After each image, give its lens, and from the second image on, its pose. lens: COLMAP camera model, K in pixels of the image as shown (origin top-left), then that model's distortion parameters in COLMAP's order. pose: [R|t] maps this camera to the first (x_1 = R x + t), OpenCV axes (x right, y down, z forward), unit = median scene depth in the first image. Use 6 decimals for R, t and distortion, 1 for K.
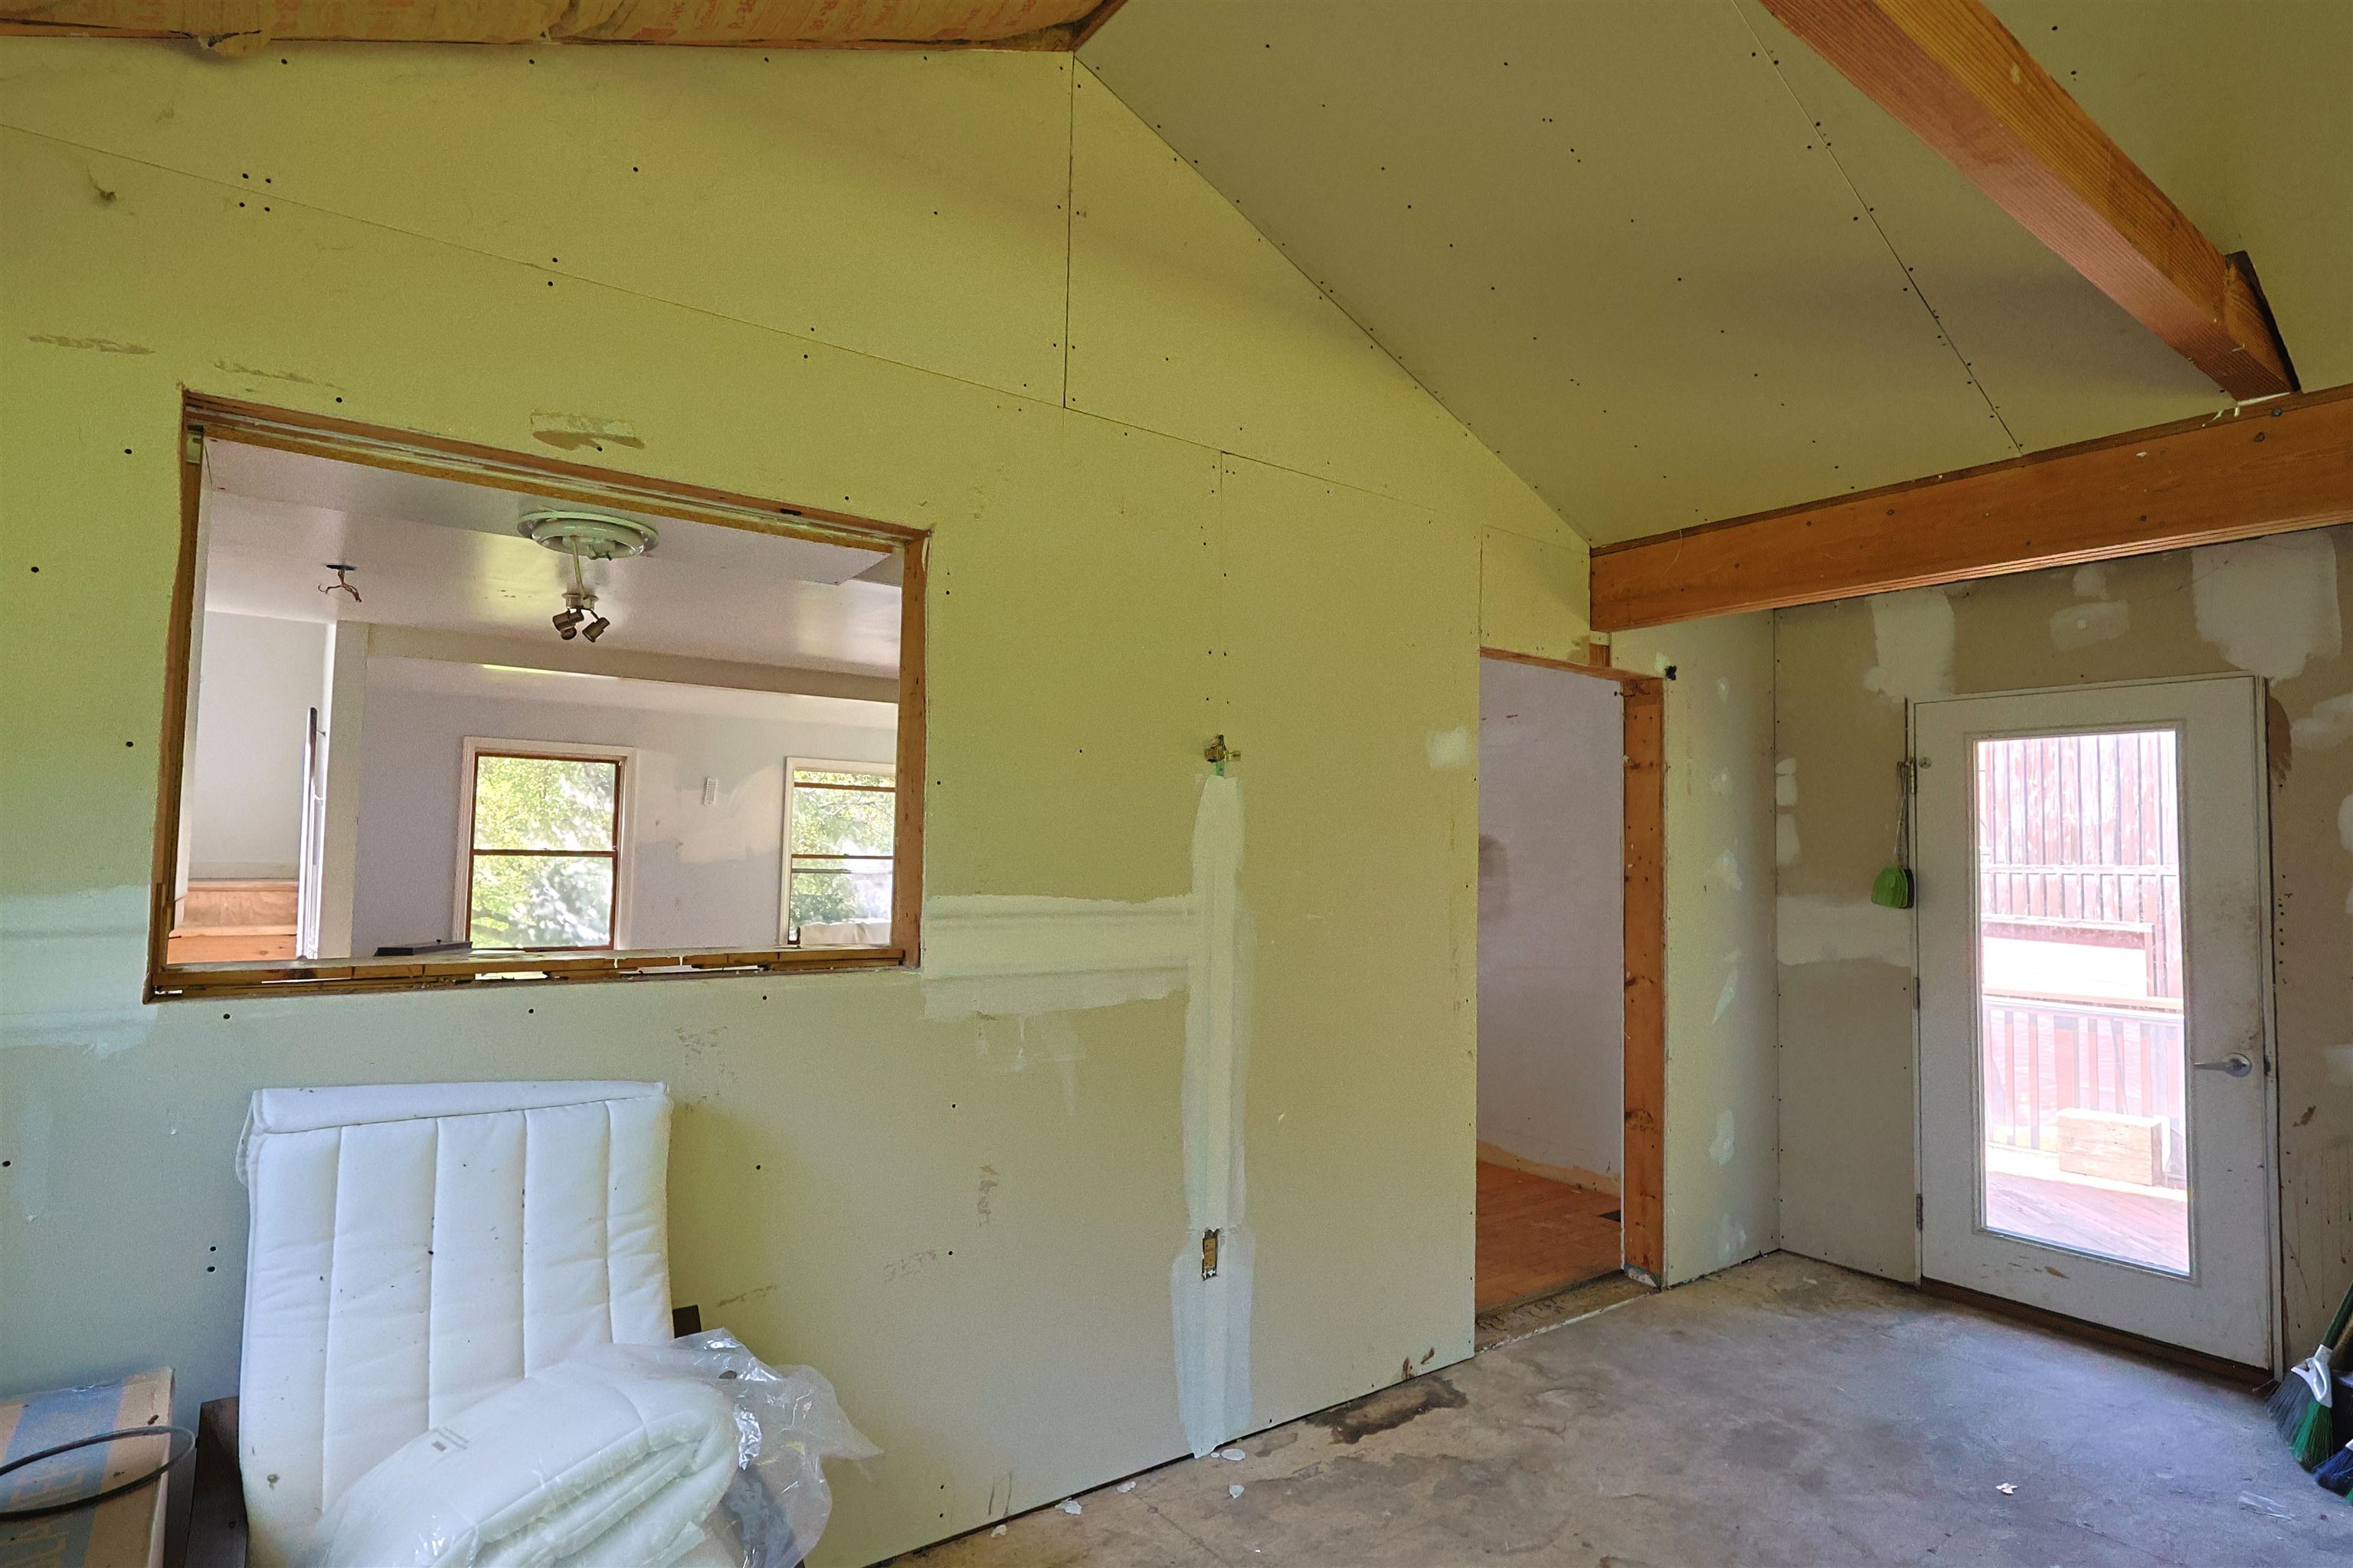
lens RADIAL K [[1239.9, 0, 1179.8], [0, 1239.9, 787.3], [0, 0, 1]] dist [-0.000976, -0.001036]
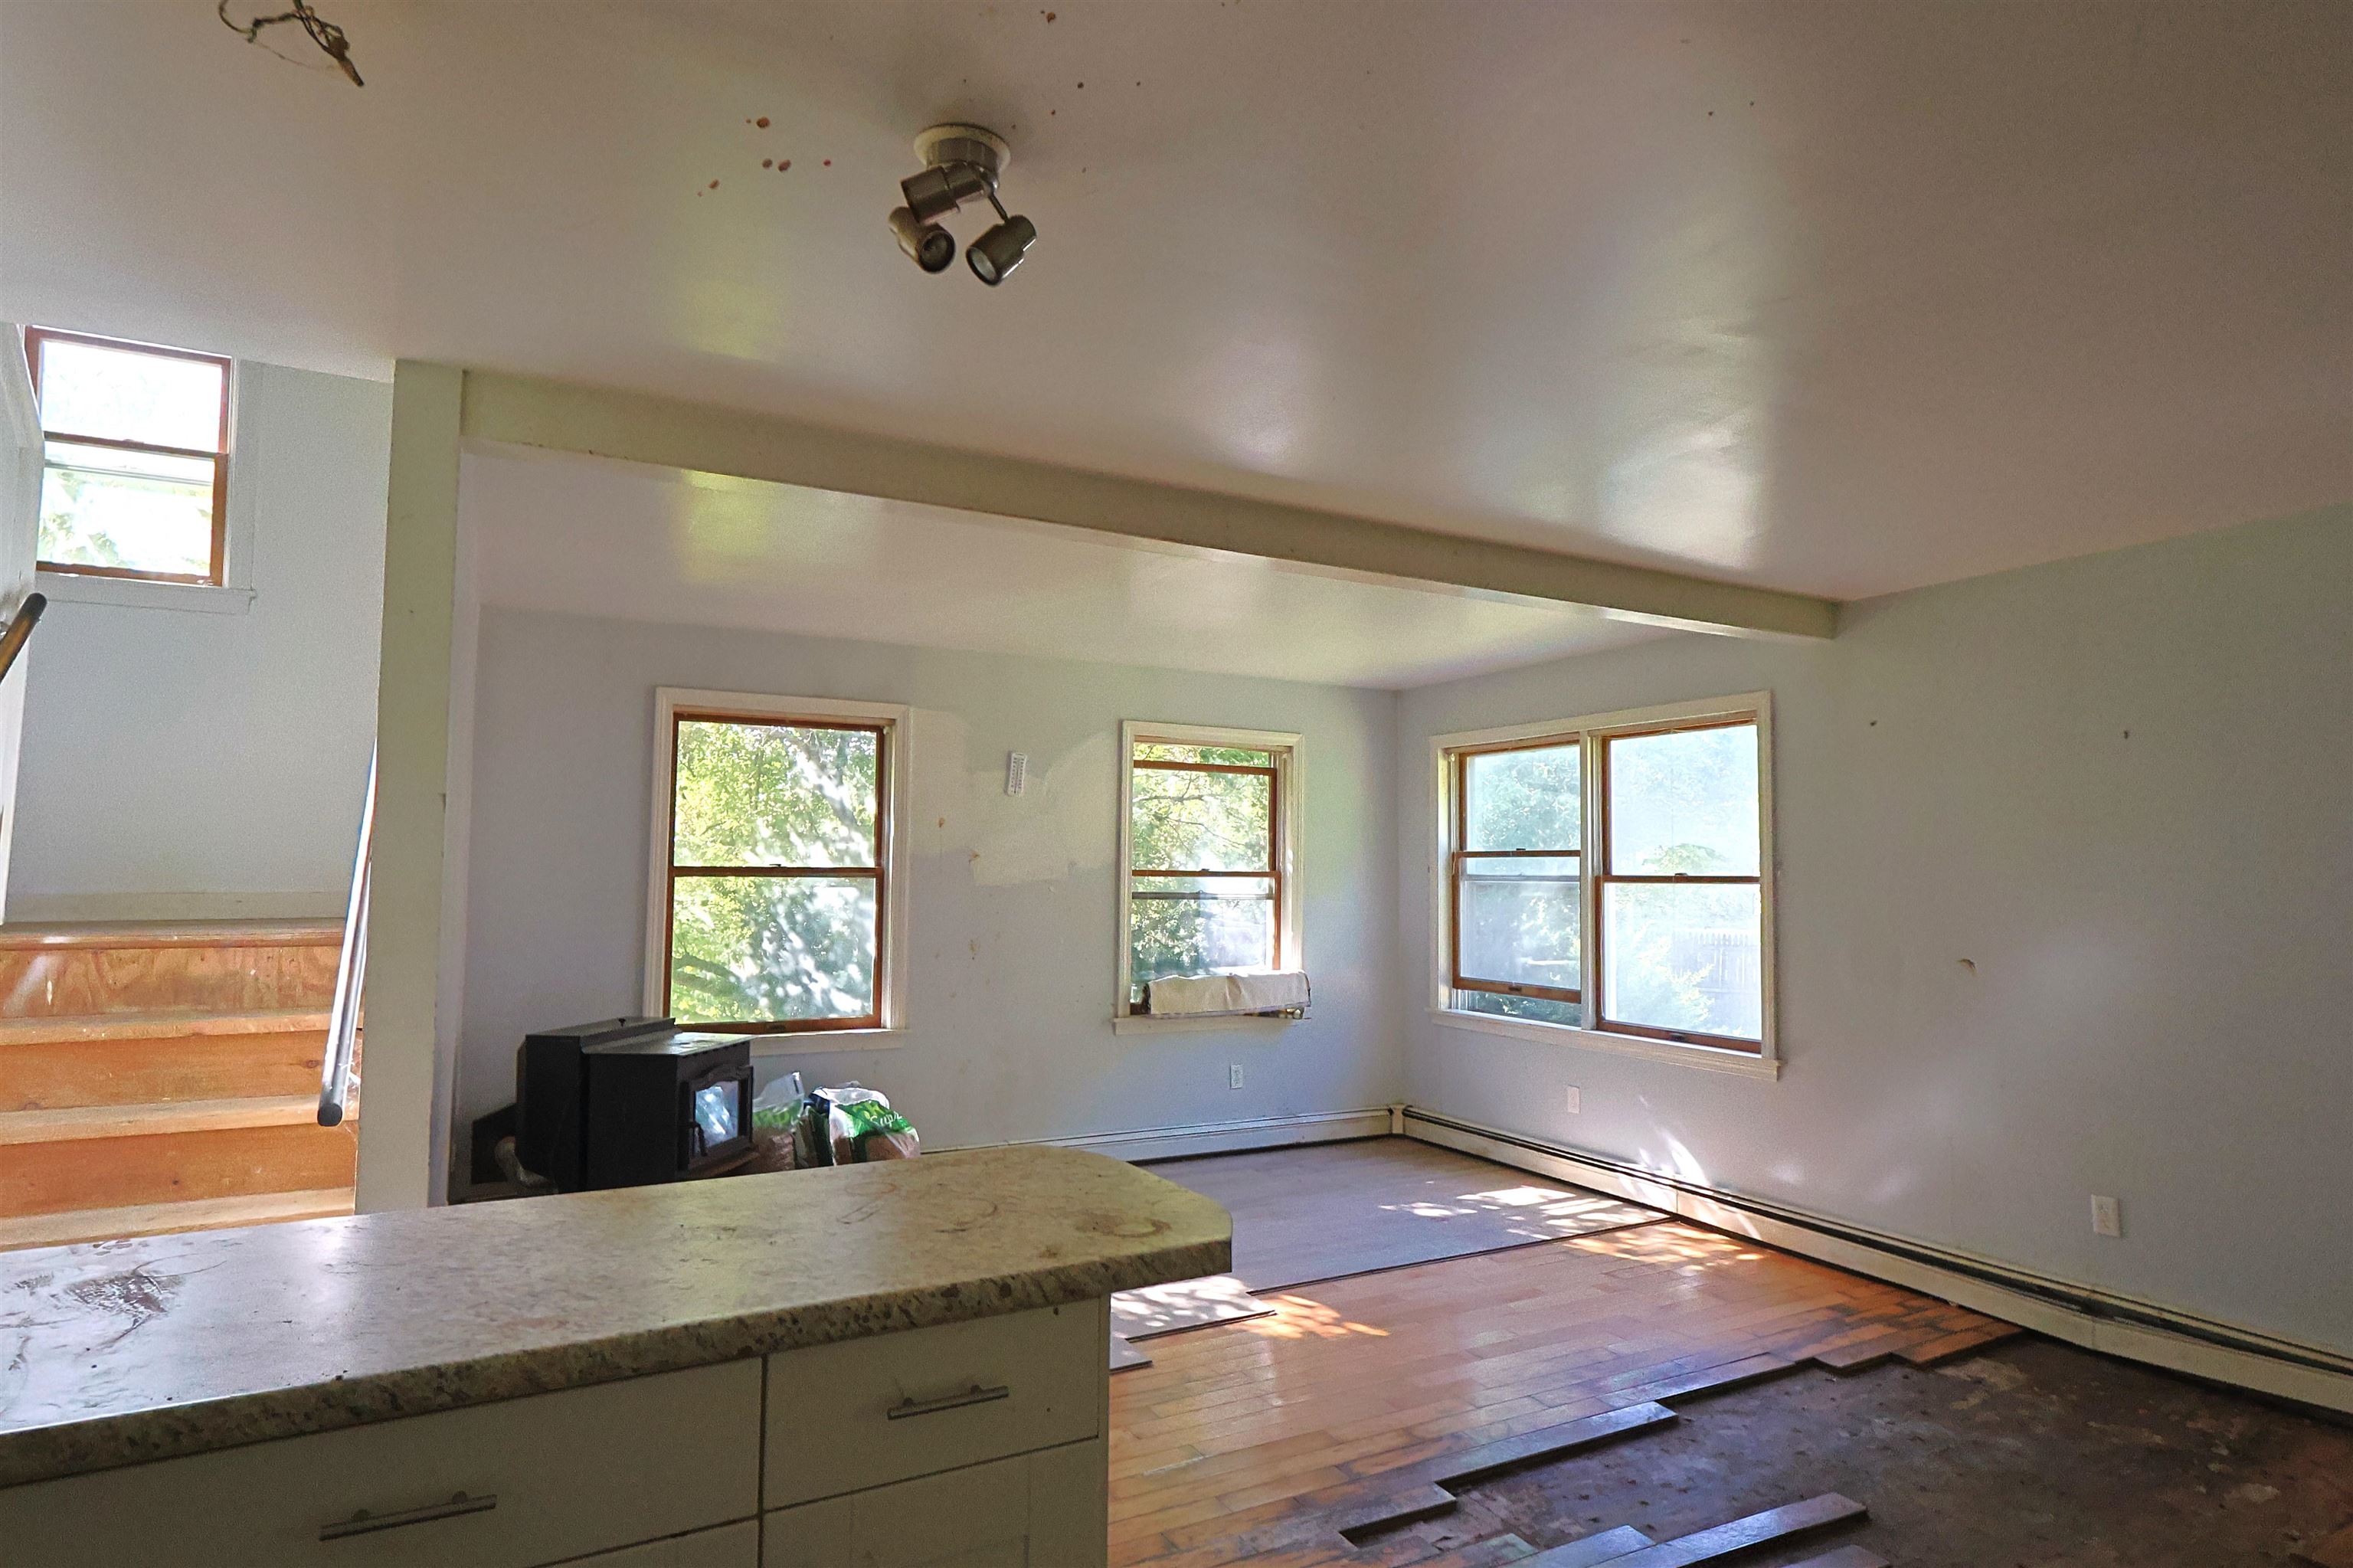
lens RADIAL K [[1181.1, 0, 1176.5], [0, 1181.1, 784.0], [0, 0, 1]] dist [-0.057976, 0.000013]
pose [[0.994286, -0.018315, -0.105164, -0.240925], [0.016565, 0.999710, -0.017498, 0.021493], [0.105454, 0.015656, 0.994301, 0.417427]]
